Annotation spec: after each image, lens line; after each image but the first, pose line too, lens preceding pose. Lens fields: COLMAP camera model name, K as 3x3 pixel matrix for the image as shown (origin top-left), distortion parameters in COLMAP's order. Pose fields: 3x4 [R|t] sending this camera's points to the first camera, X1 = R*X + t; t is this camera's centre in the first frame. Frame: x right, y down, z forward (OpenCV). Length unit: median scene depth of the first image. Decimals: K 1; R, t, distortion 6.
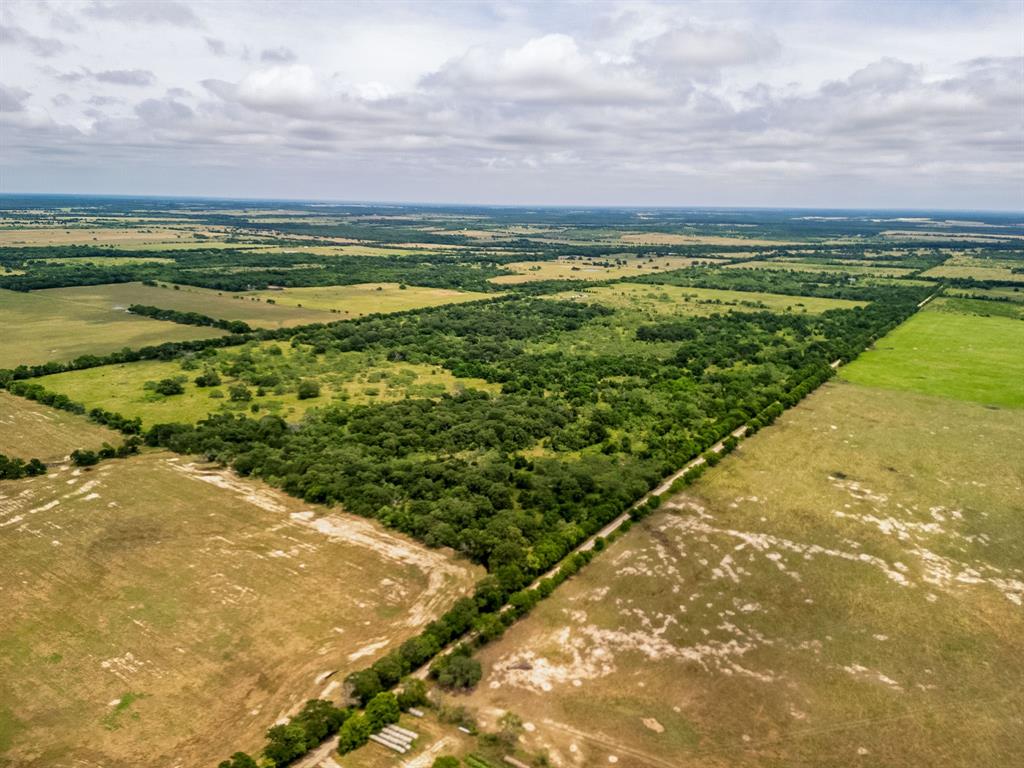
lens RADIAL K [[745.2, 0, 512.0], [0, 745.2, 384.0], [0, 0, 1]] dist [0.076985, -0.073624]
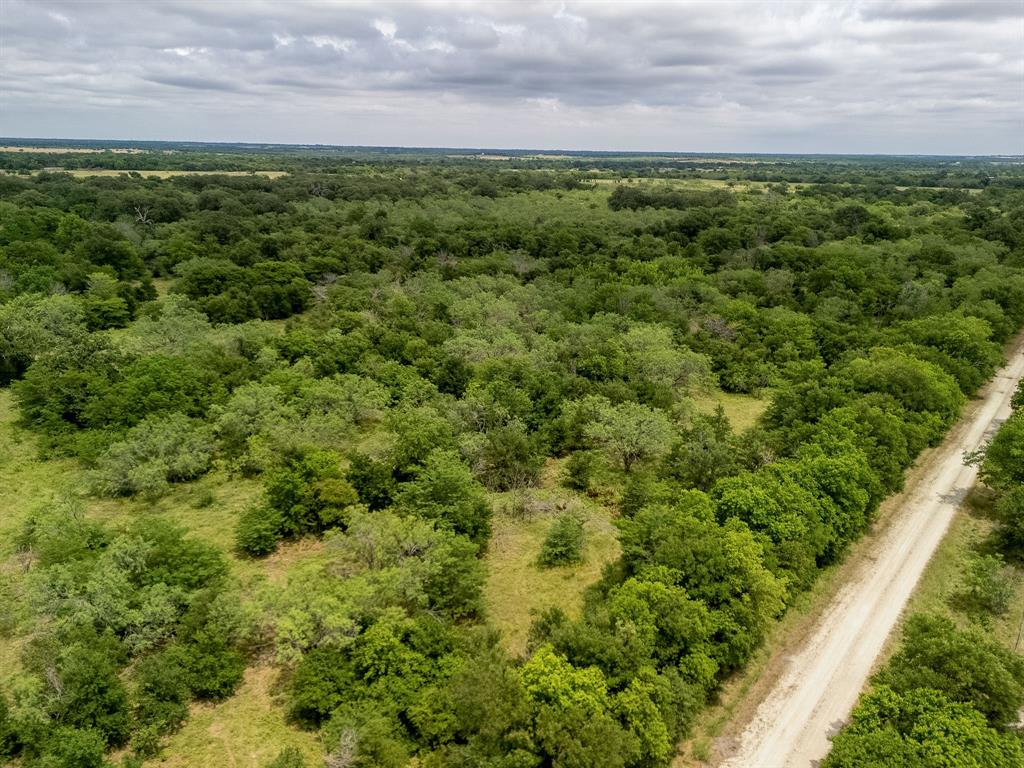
lens RADIAL K [[751.8, 0, 512.0], [0, 751.8, 384.0], [0, 0, 1]] dist [0.081176, -0.072291]
pose [[0.997524, 0.020801, -0.067187, 0.313260], [-0.017122, 0.998346, 0.054880, 0.047091], [0.068217, -0.053594, 0.996230, 1.140174]]
